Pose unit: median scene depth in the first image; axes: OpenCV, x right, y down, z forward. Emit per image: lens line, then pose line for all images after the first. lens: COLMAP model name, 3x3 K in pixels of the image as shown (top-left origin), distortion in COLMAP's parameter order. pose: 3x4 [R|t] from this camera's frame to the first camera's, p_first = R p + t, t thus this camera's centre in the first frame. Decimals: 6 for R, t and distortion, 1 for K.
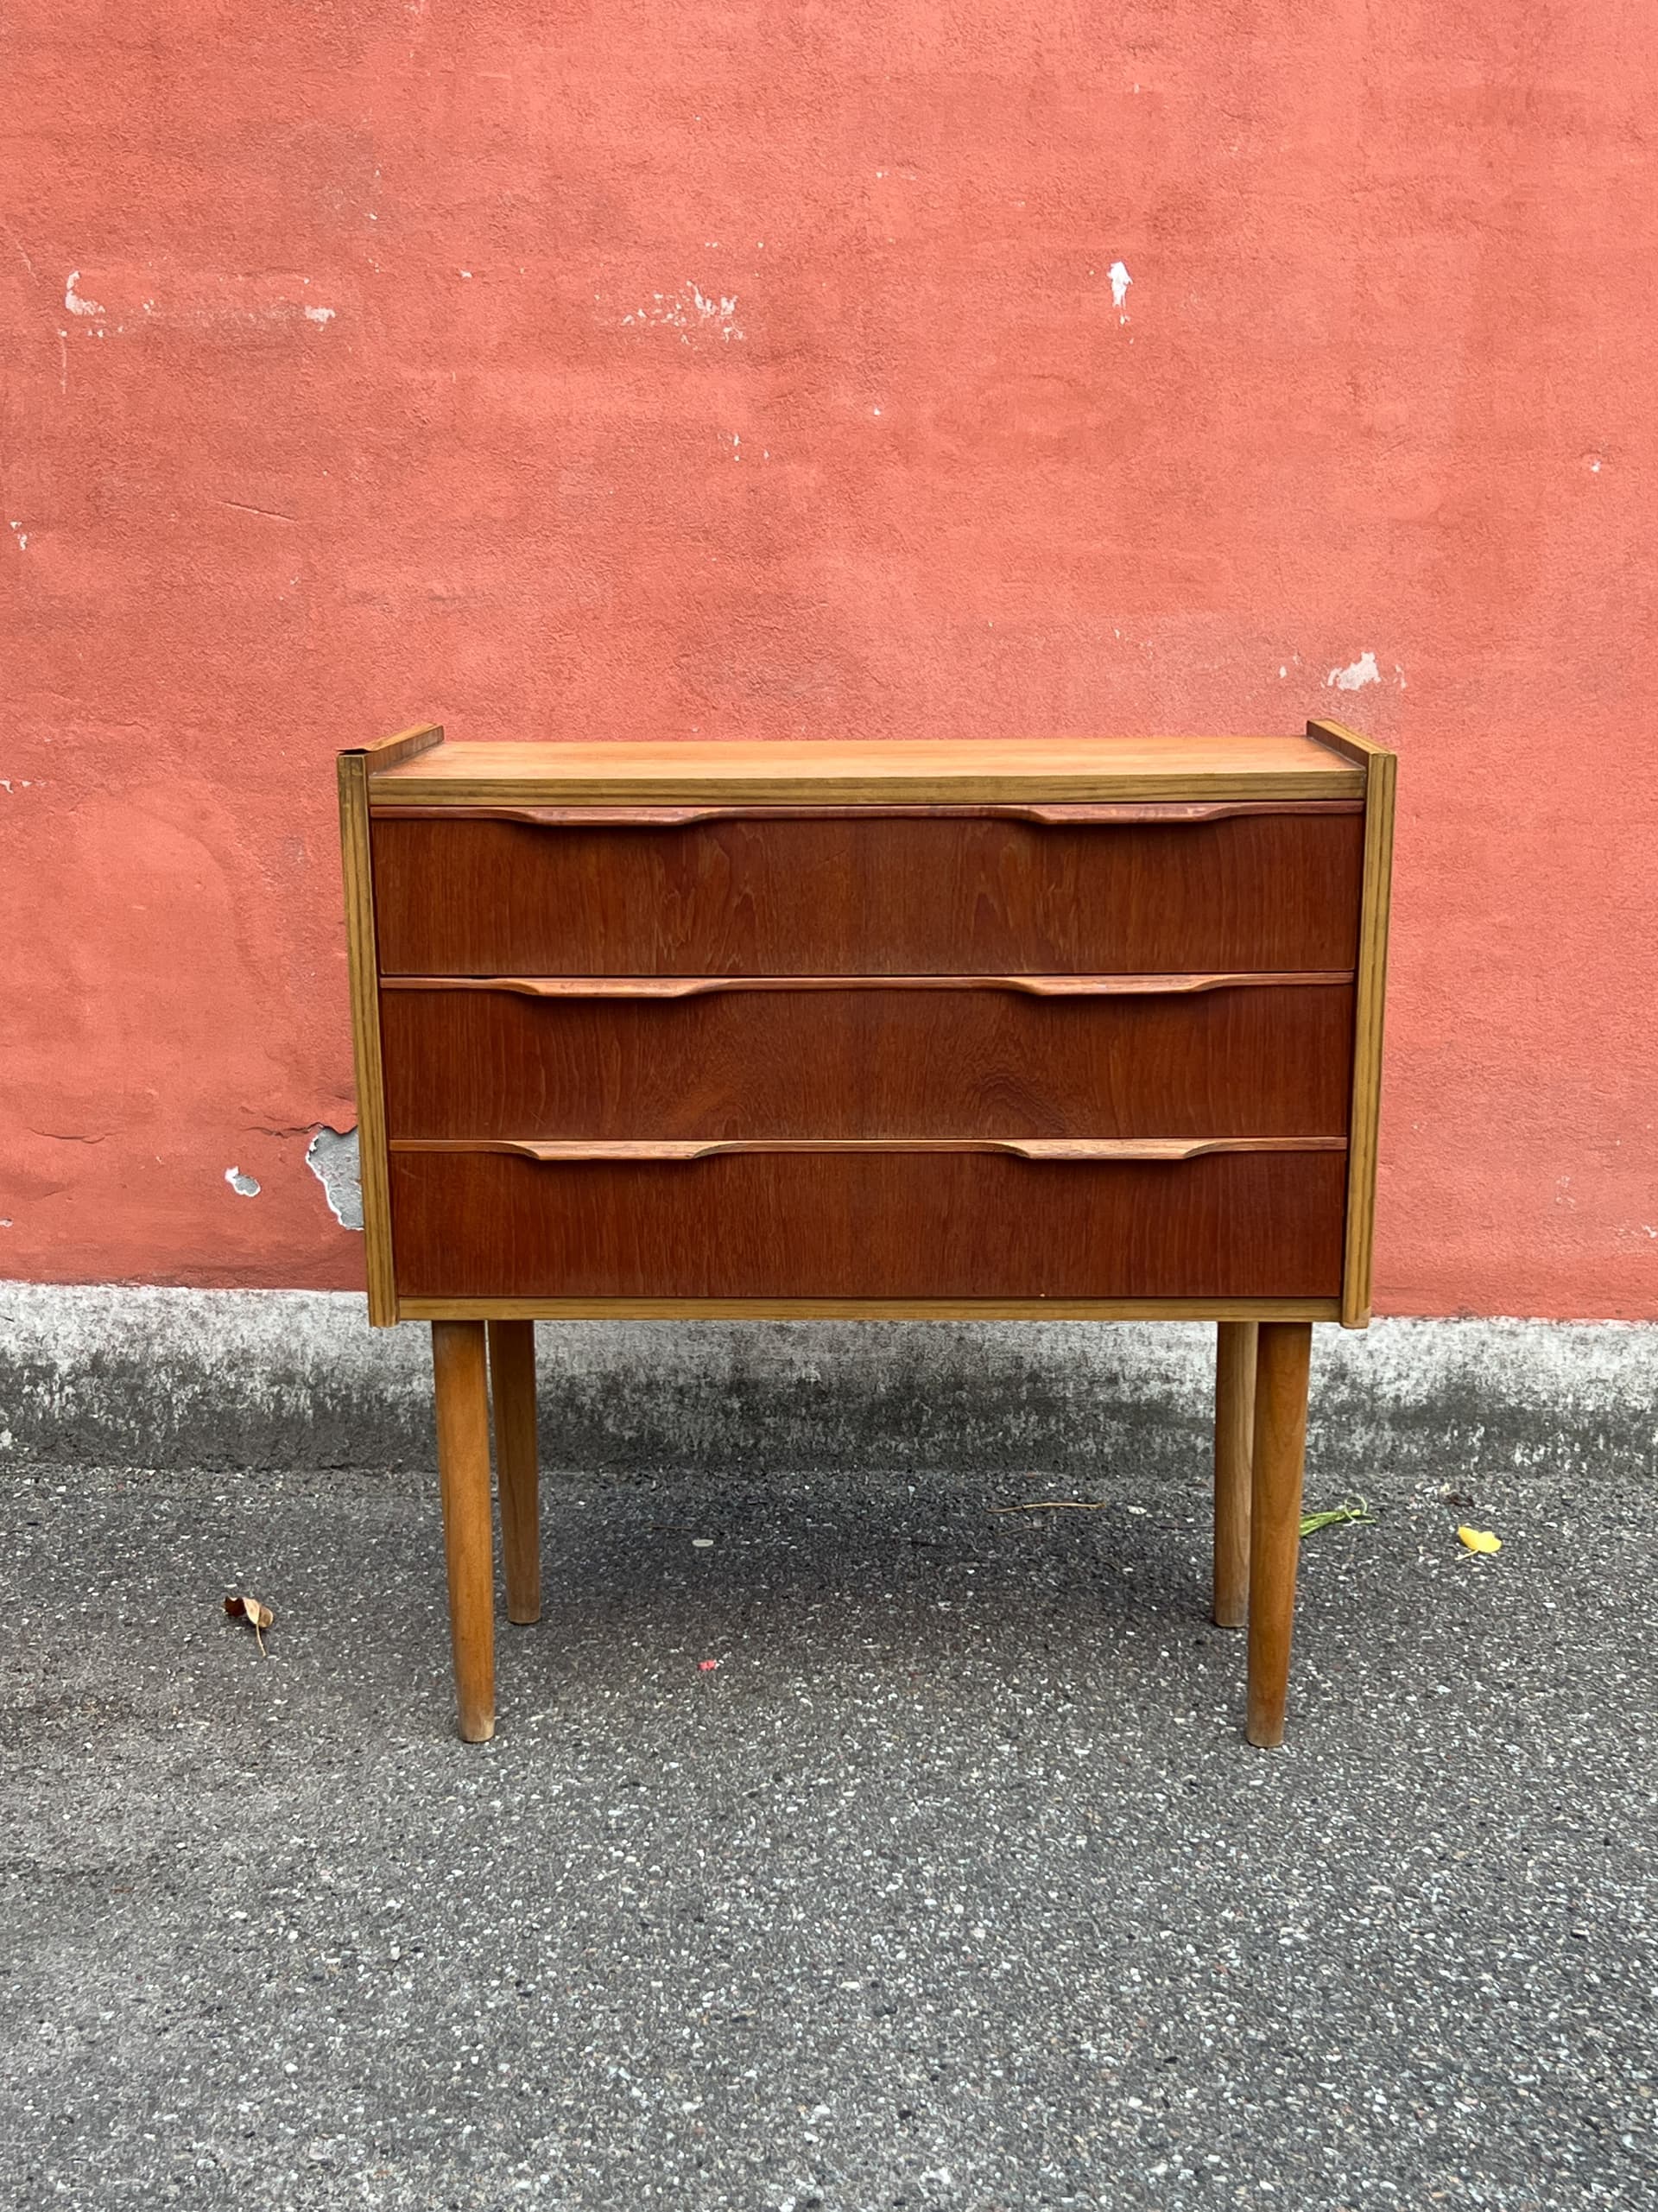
lens RADIAL K [[2829.4, 0, 830.9], [0, 2829.4, 1349.4], [0, 0, 1]] dist [0.064009, 0.000000]
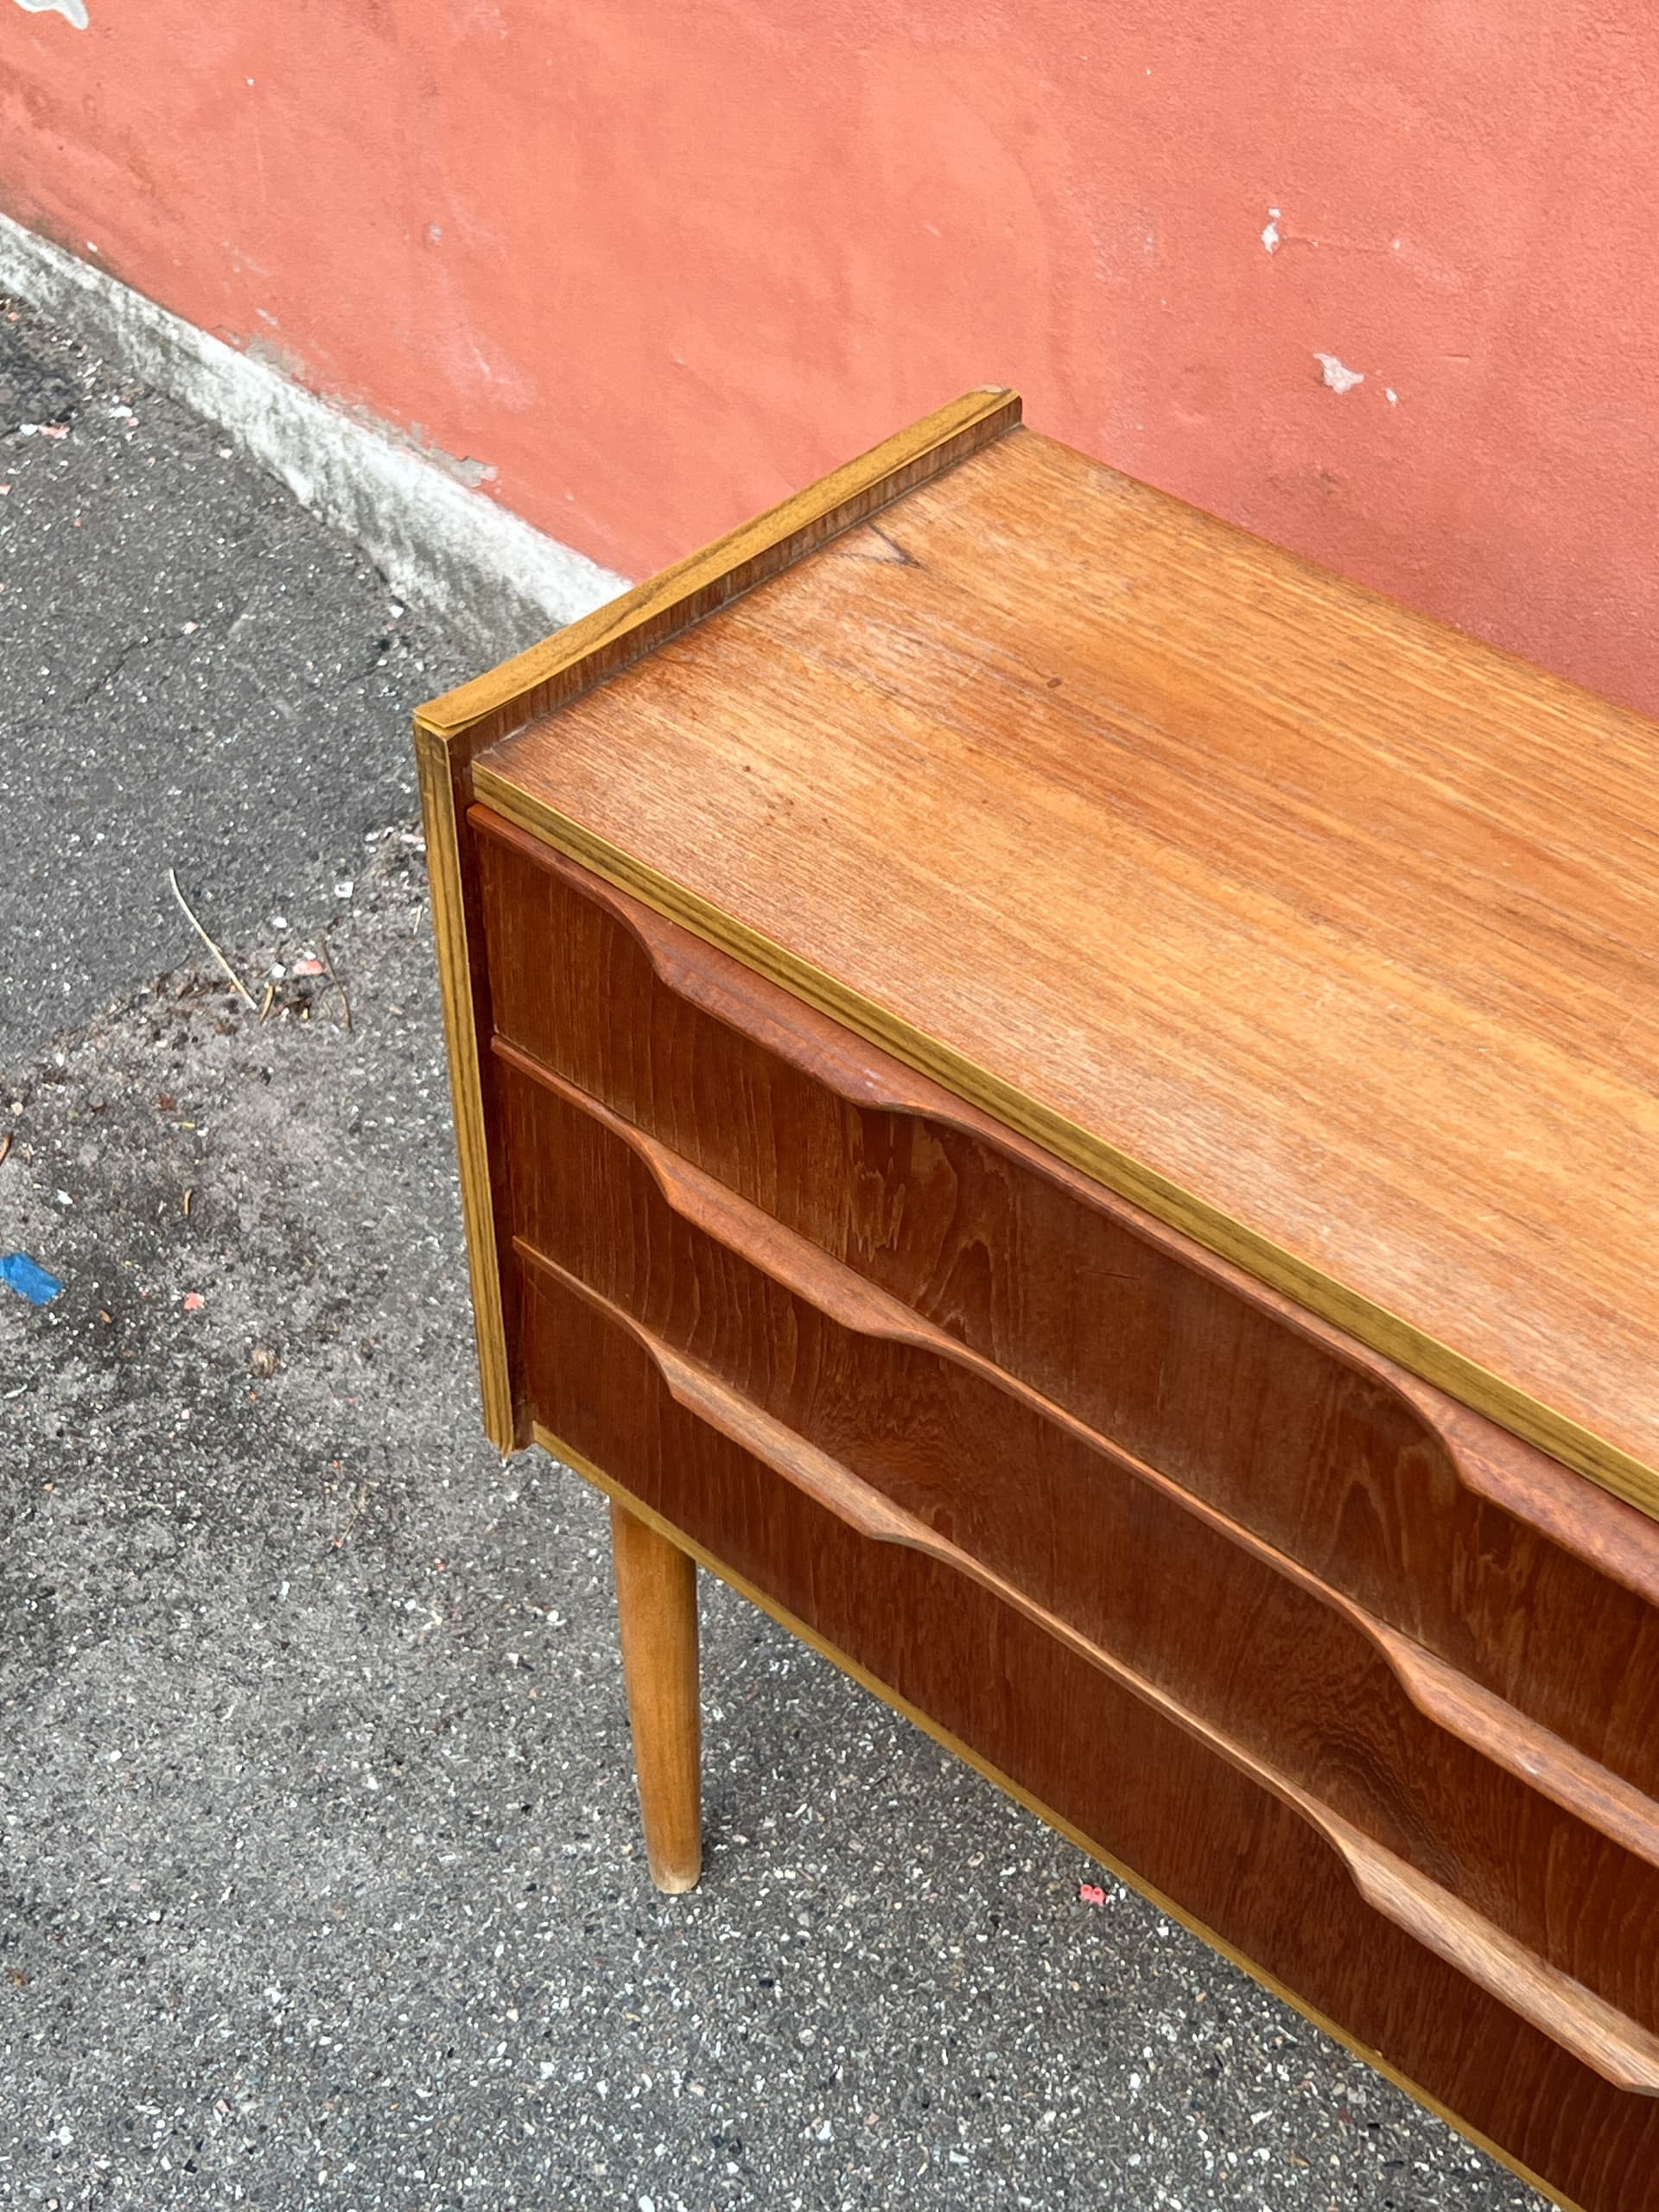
lens RADIAL K [[3350.2, 0, 804.2], [0, 3350.2, 1084.1], [0, 0, 1]] dist [0.059935, 0.000000]
pose [[0.751336, 0.449301, -0.483346, 0.174570], [-0.181342, 0.844803, 0.503412, -0.375641], [0.634515, -0.290580, 0.716208, 0.433611]]
